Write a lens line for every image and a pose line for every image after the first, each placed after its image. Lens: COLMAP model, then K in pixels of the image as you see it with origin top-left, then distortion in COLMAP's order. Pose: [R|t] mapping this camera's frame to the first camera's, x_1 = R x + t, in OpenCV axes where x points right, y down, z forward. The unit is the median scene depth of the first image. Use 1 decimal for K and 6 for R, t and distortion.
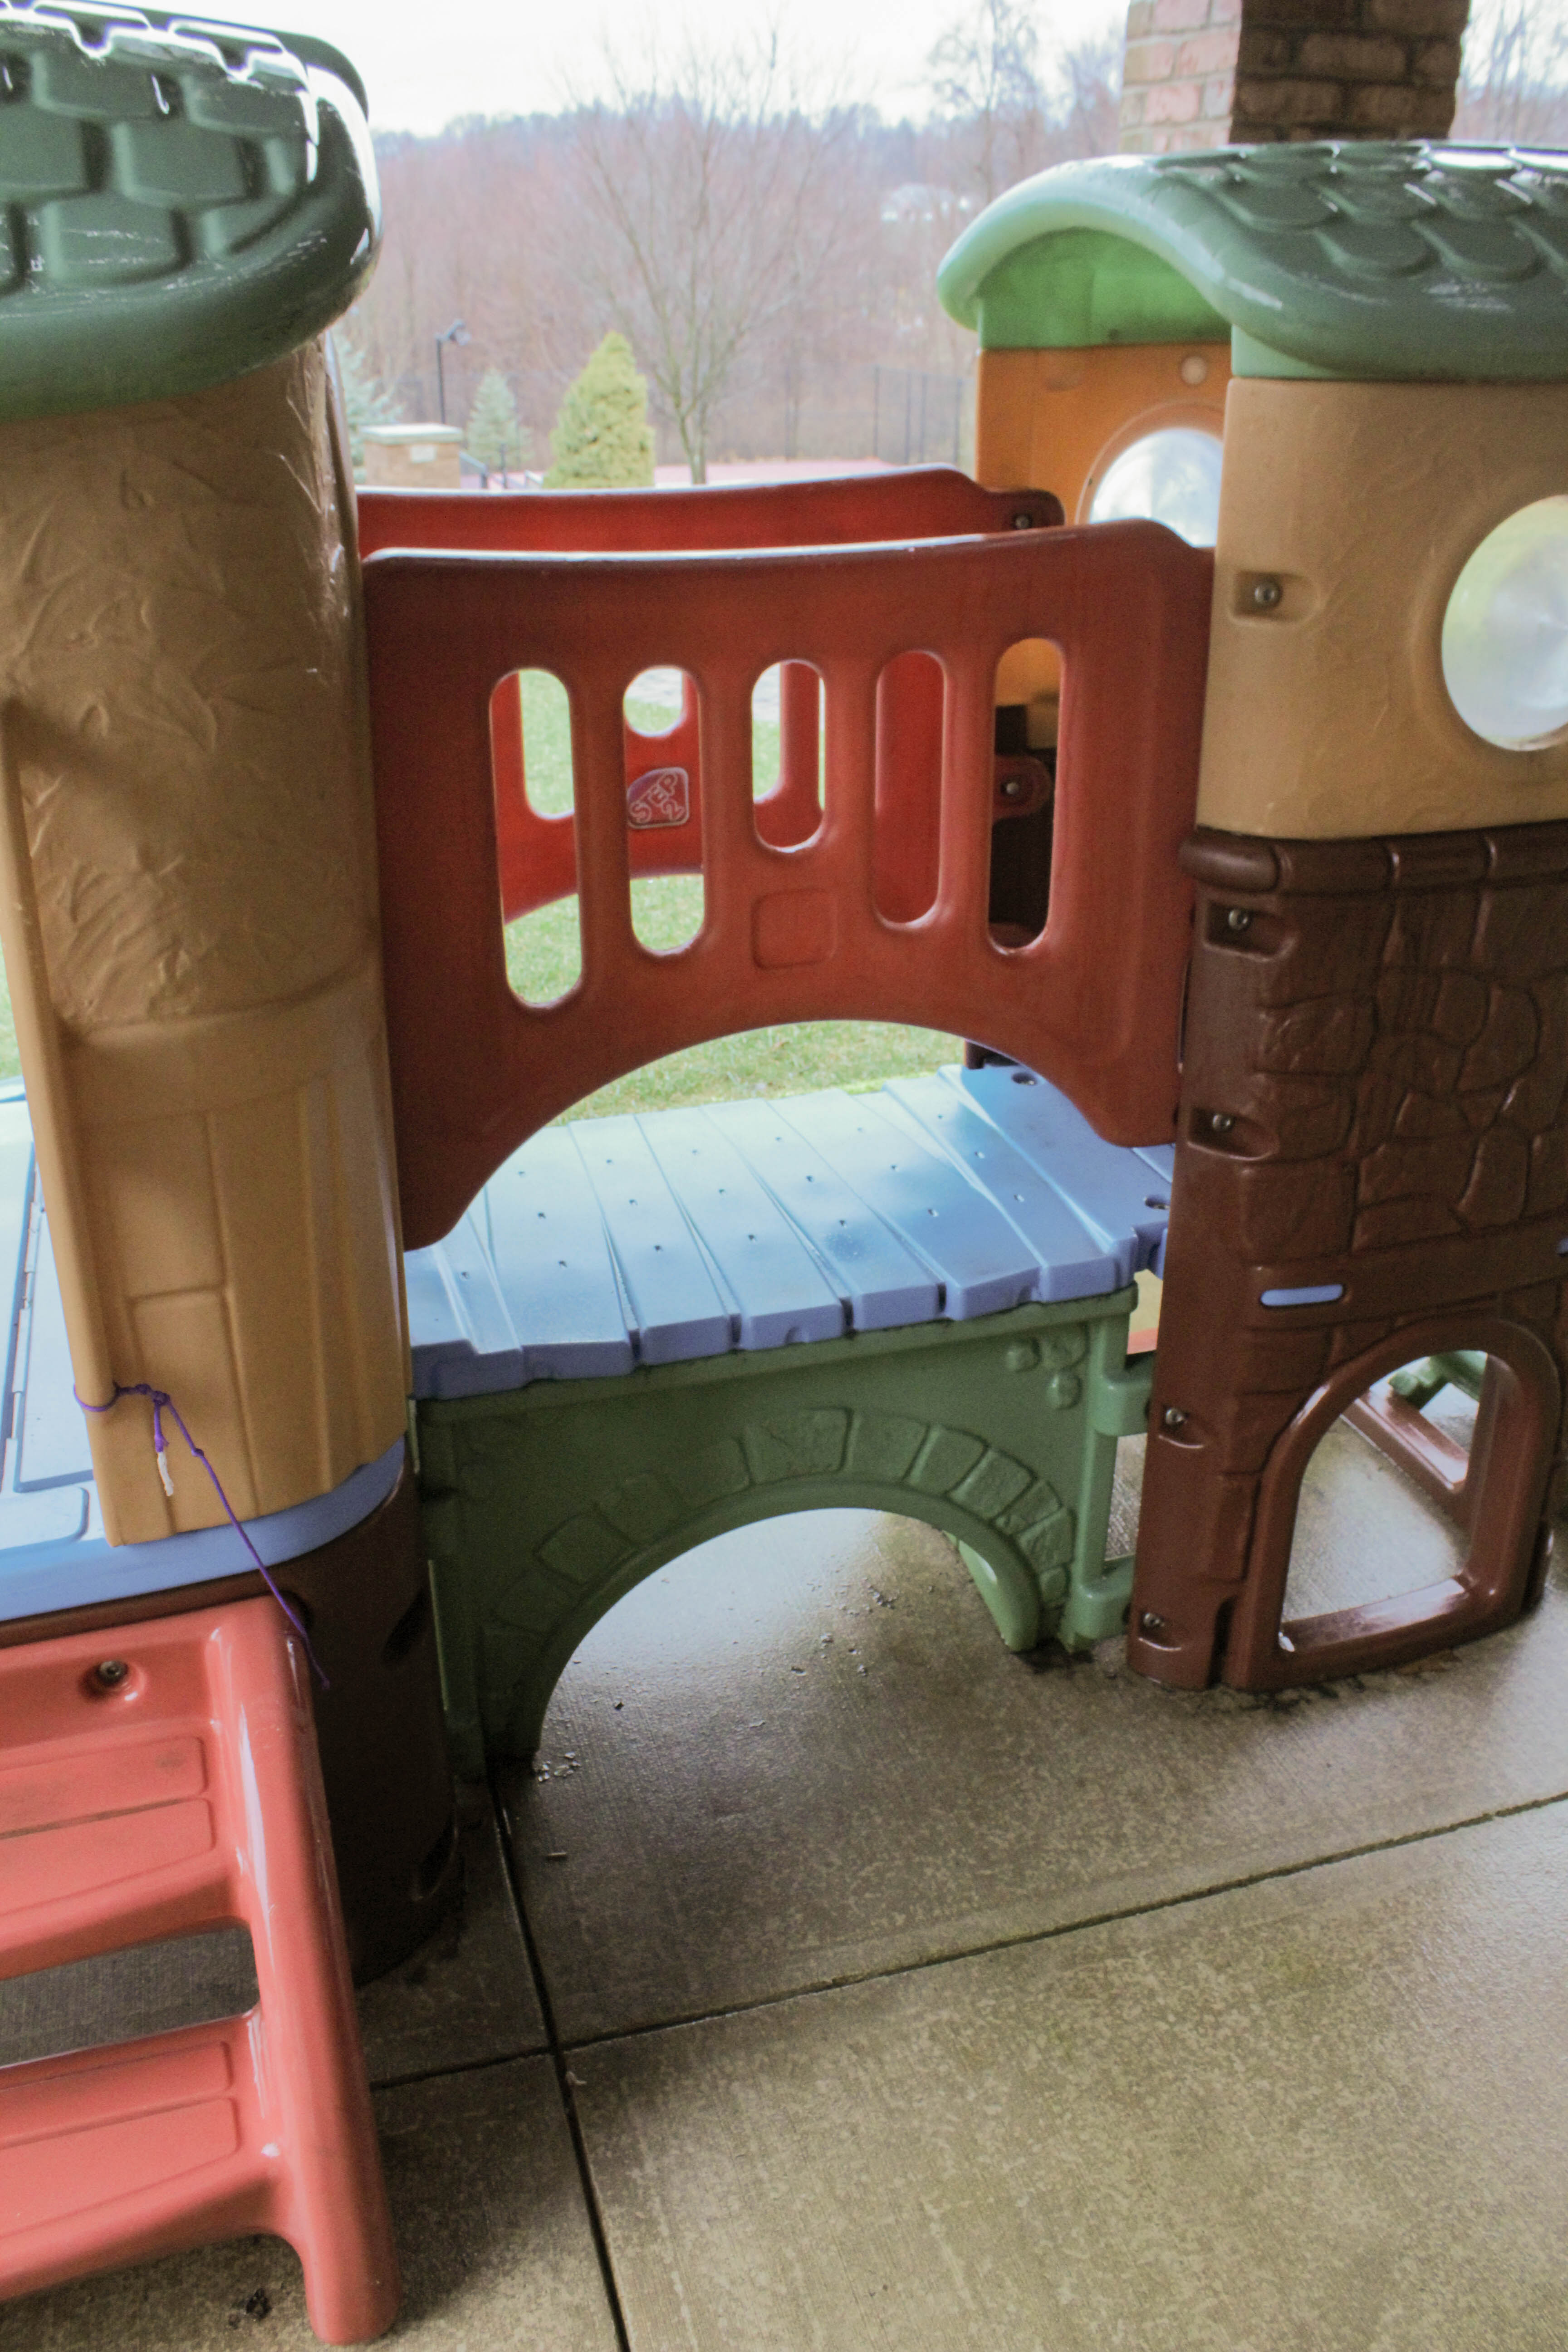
lens RADIAL K [[1900.0, 0, 787.6], [0, 1900.0, 1158.6], [0, 0, 1]] dist [-0.130380, 0.103285]
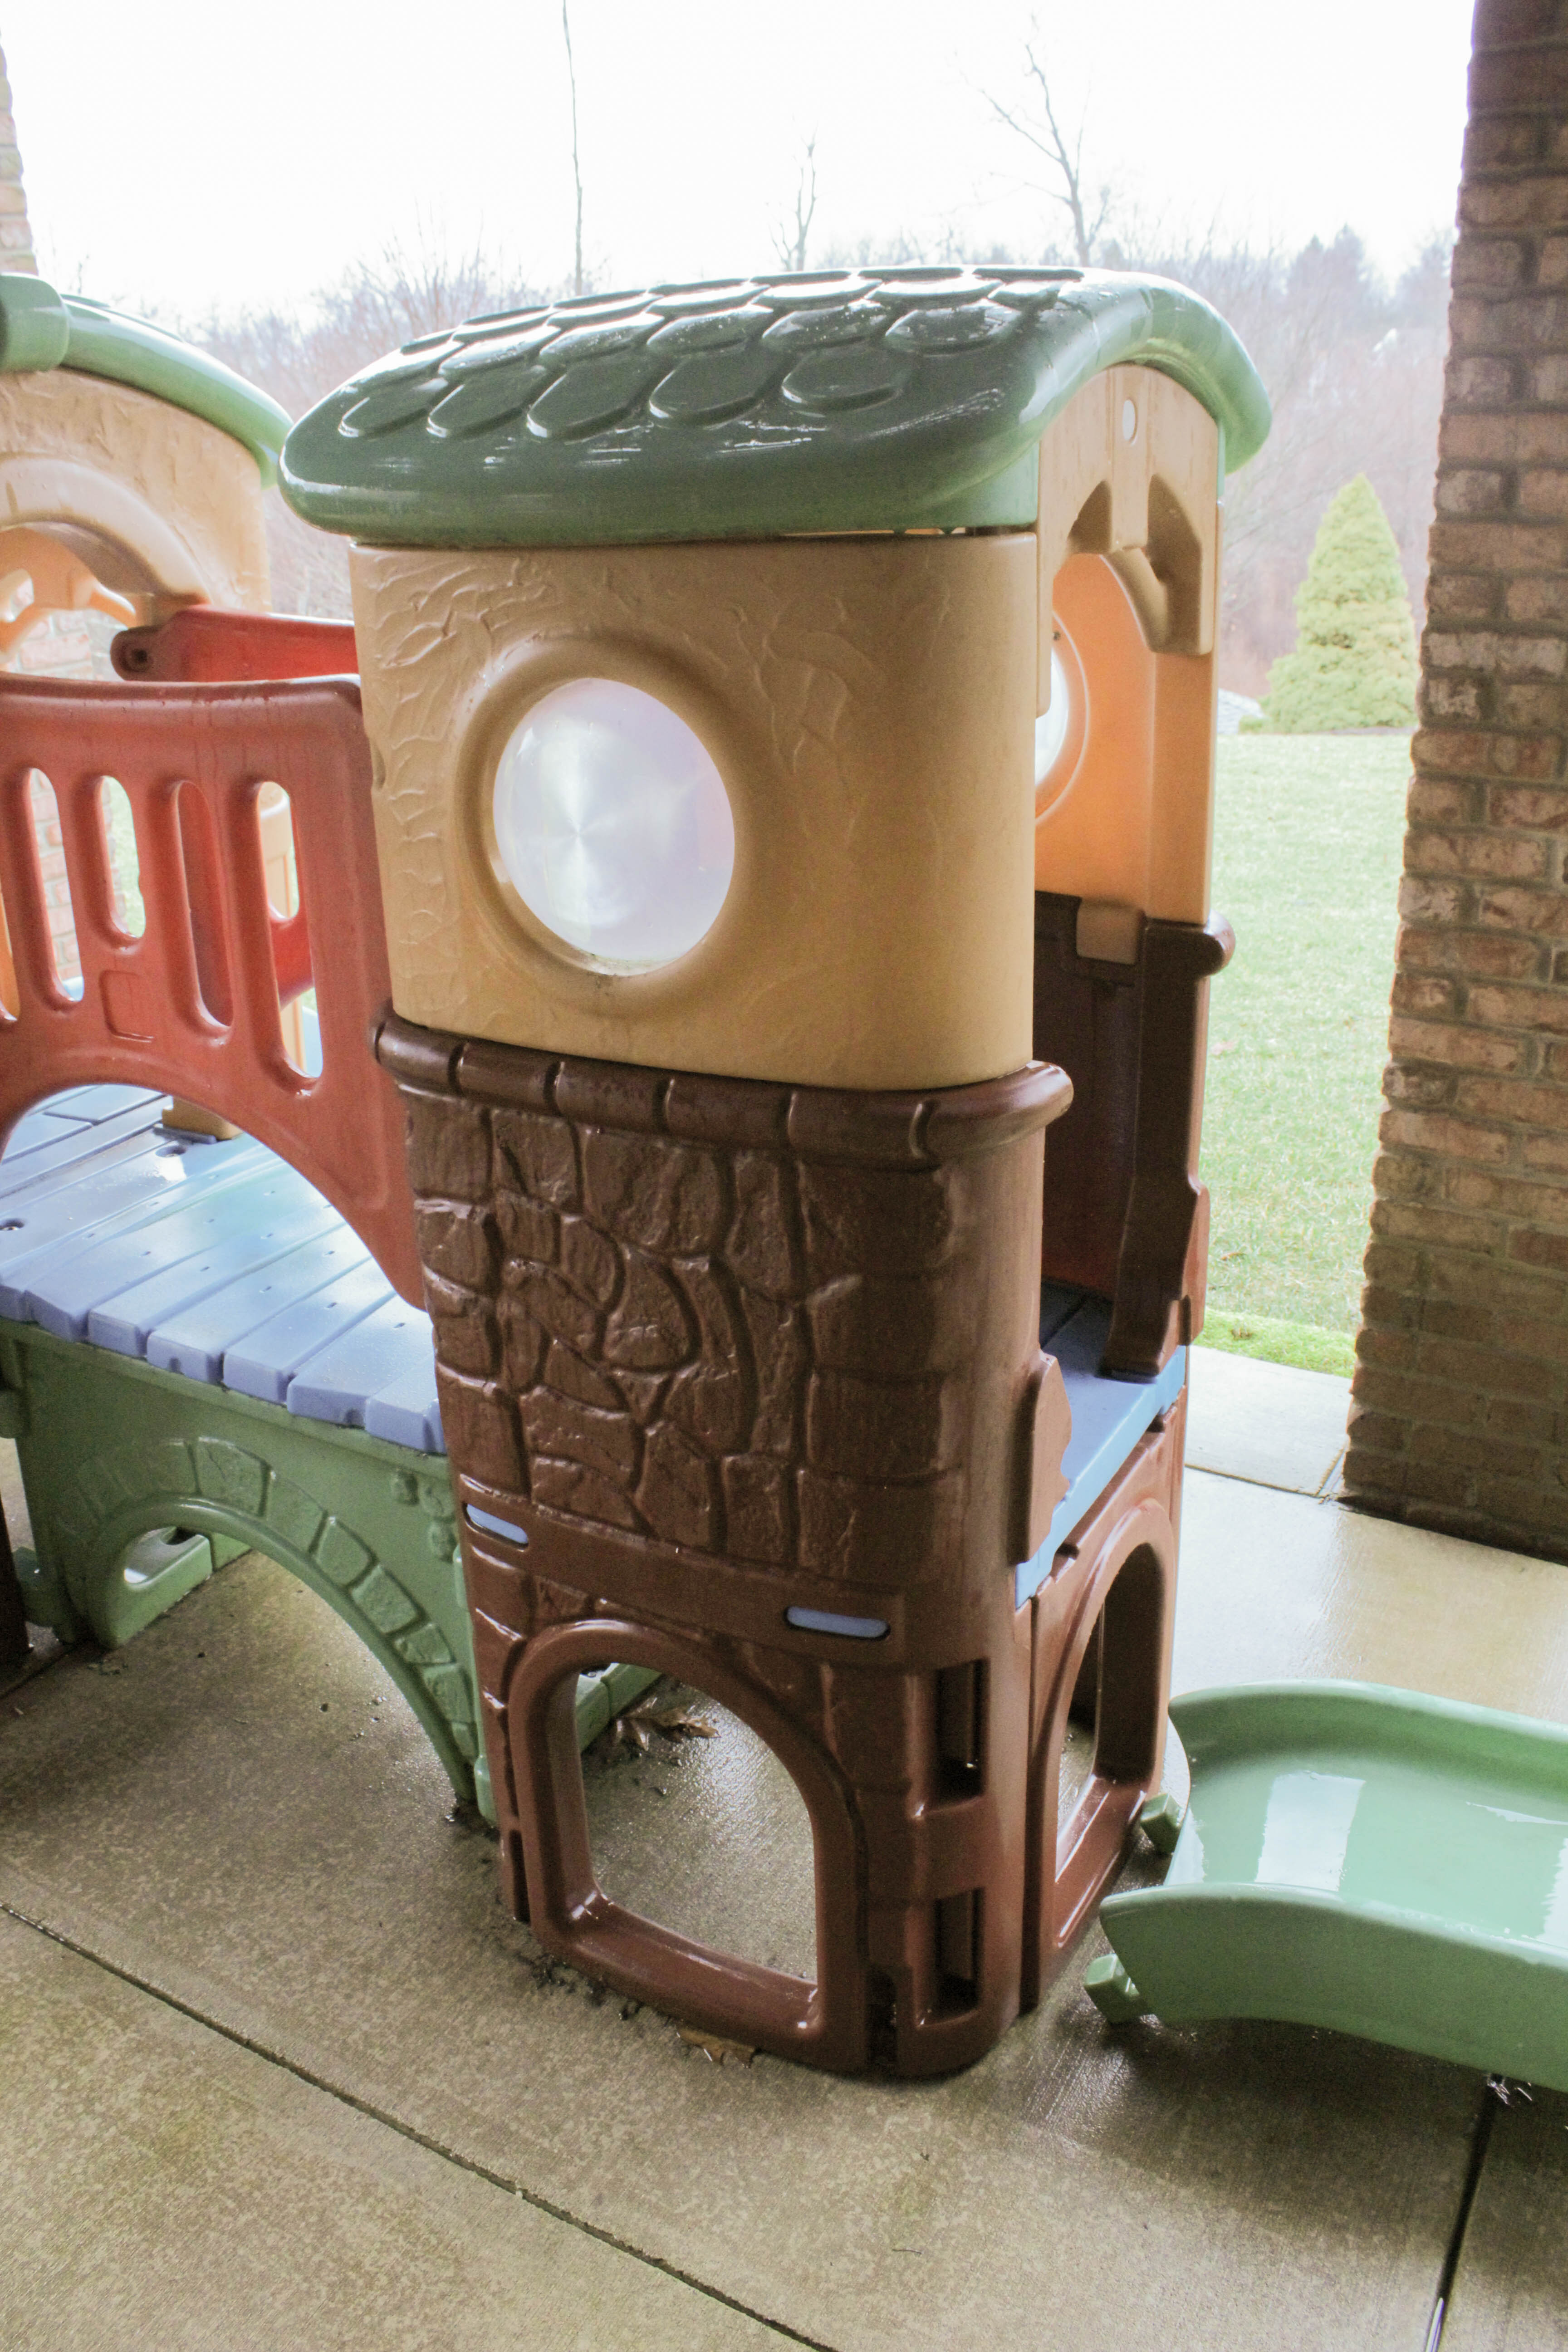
lens RADIAL K [[1900.0, 0, 785.6], [0, 1900.0, 1163.5], [0, 0, 1]] dist [-0.130380, 0.103285]
pose [[0.681685, 0.257412, -0.684869, 1.073958], [-0.299194, 0.952296, 0.060123, -0.215769], [0.667674, 0.163924, 0.726182, 0.445473]]
